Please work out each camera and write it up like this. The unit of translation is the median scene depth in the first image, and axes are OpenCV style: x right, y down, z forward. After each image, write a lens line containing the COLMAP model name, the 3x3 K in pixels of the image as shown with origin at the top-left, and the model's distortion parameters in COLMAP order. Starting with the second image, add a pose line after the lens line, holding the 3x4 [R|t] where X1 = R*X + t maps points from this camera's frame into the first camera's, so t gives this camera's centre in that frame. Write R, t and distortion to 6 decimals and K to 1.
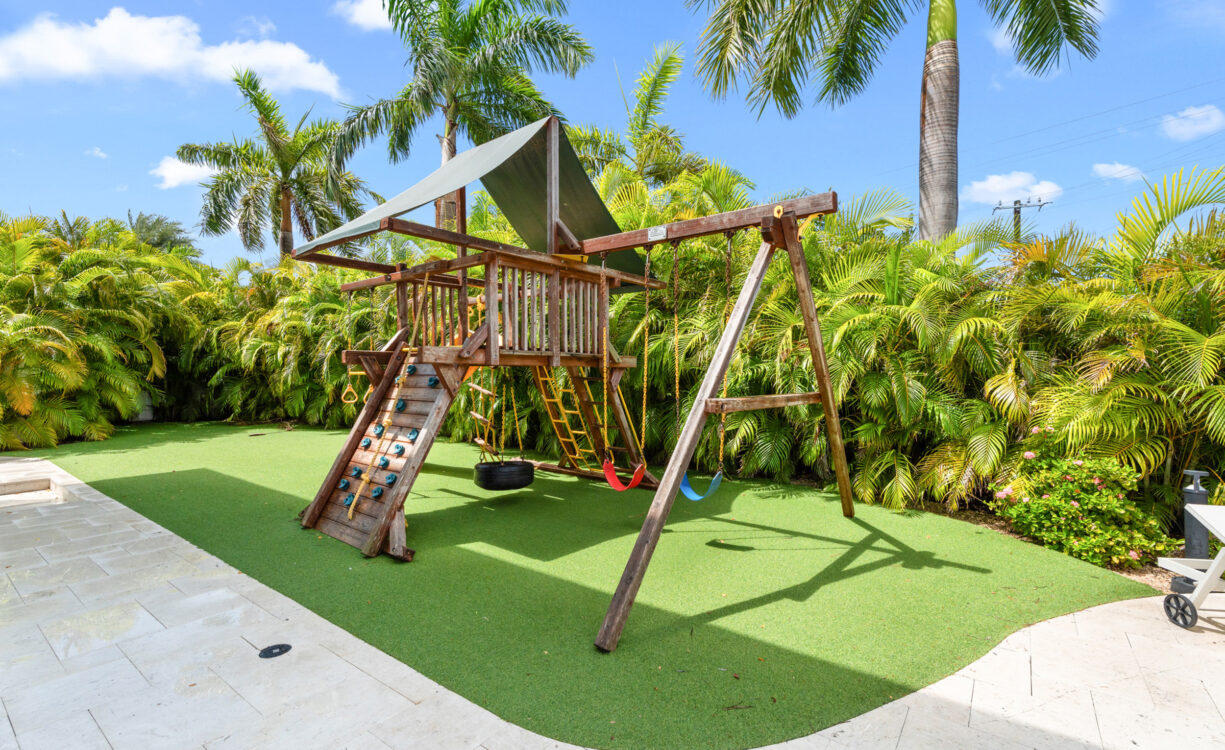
lens RADIAL K [[550.6, 0, 612.3], [0, 550.6, 374.6], [0, 0, 1]] dist [0.002172, 0.000161]
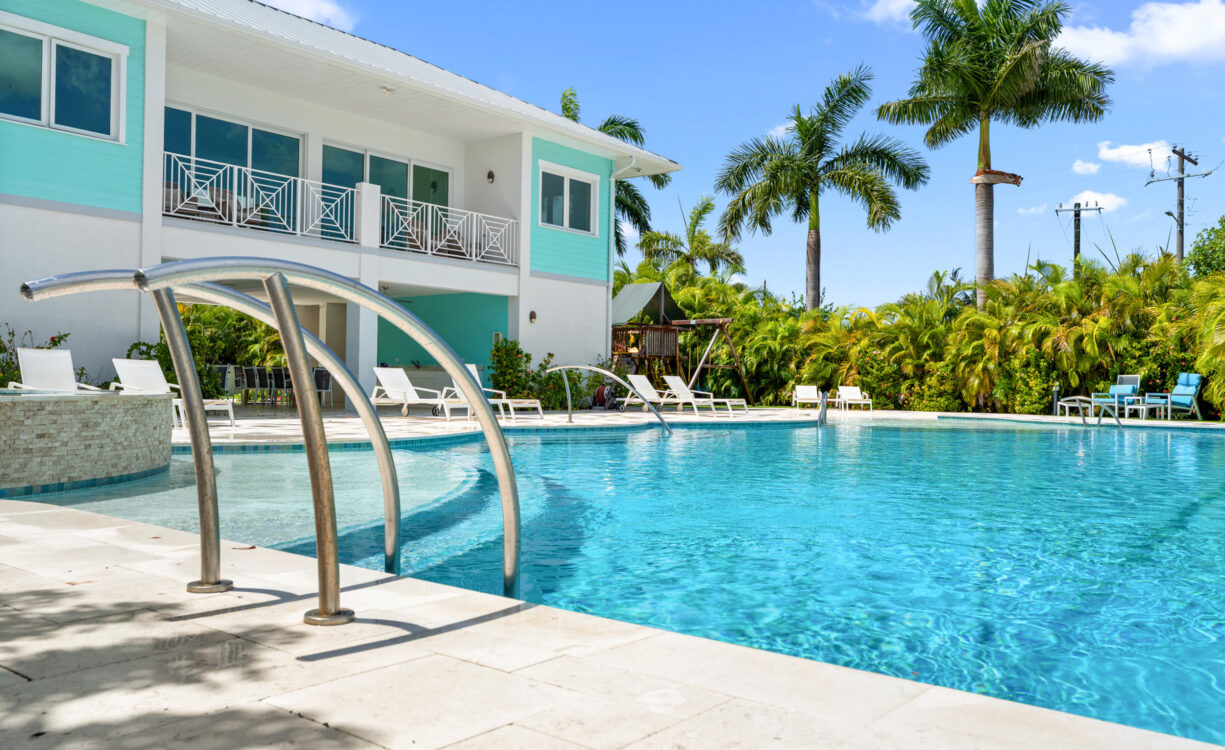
lens RADIAL K [[989.5, 0, 612.2], [0, 989.5, 375.7], [0, 0, 1]] dist [-0.003988, -0.000371]
pose [[0.999143, 0.009158, -0.040365, -0.149710], [-0.009734, 0.999854, -0.014075, 0.154341], [0.040230, 0.014456, 0.999086, -4.461508]]
